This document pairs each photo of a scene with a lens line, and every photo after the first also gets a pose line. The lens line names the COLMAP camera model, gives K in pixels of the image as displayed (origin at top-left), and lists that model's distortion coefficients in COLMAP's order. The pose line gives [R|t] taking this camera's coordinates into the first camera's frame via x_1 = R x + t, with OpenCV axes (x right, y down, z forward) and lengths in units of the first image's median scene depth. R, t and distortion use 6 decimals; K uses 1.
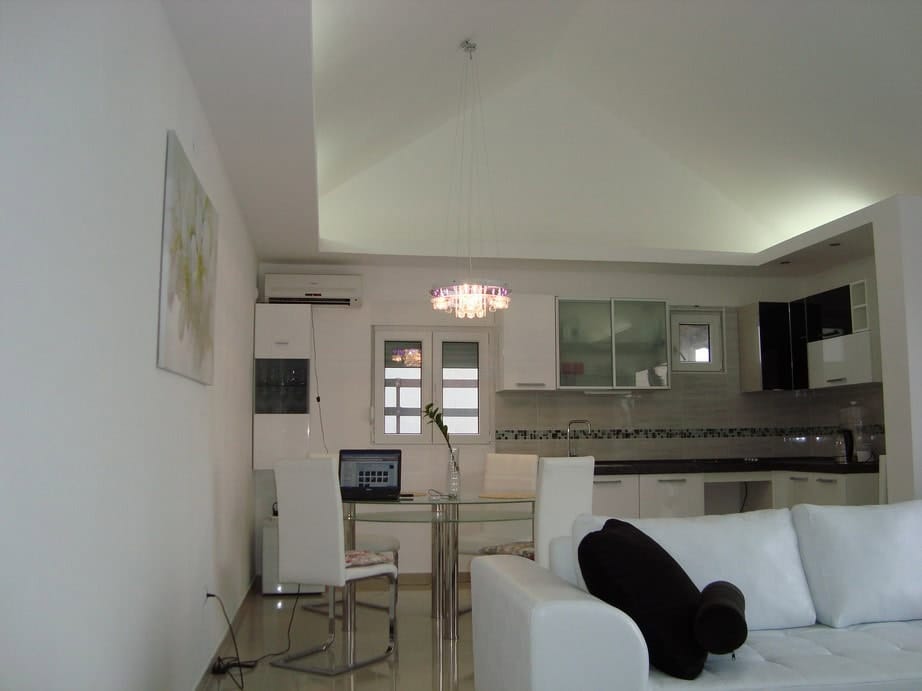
lens RADIAL K [[883.4, 0, 461.0], [0, 883.4, 345.5], [0, 0, 1]] dist [-0.207732, 0.142540]
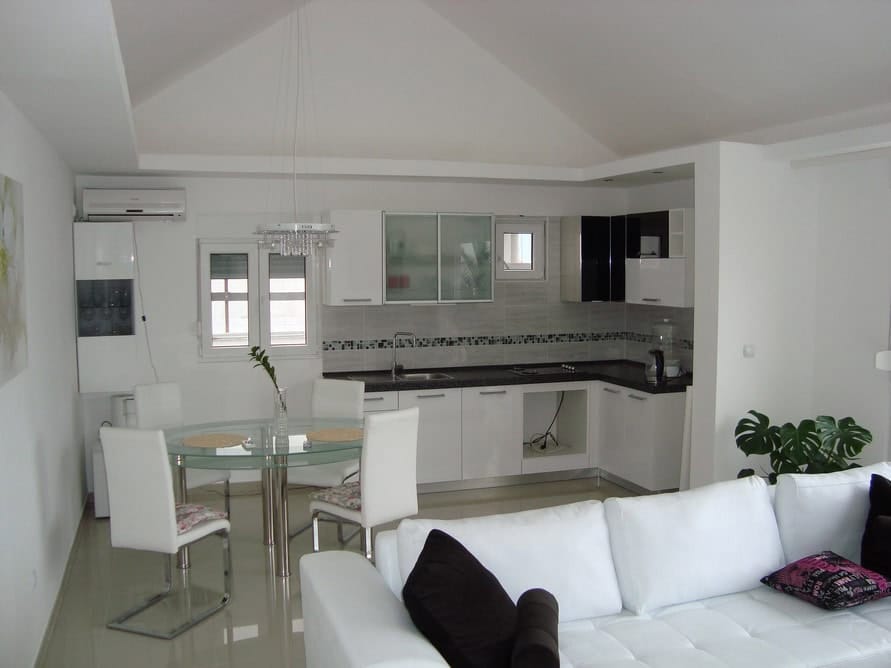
lens RADIAL K [[853.2, 0, 445.5], [0, 853.2, 334.0], [0, 0, 1]] dist [-0.200785, 0.202759]
pose [[0.983911, -0.013400, 0.178156, 0.004054], [-0.020044, 0.982608, 0.184607, -0.098876], [-0.177532, -0.185208, 0.966530, 0.029085]]
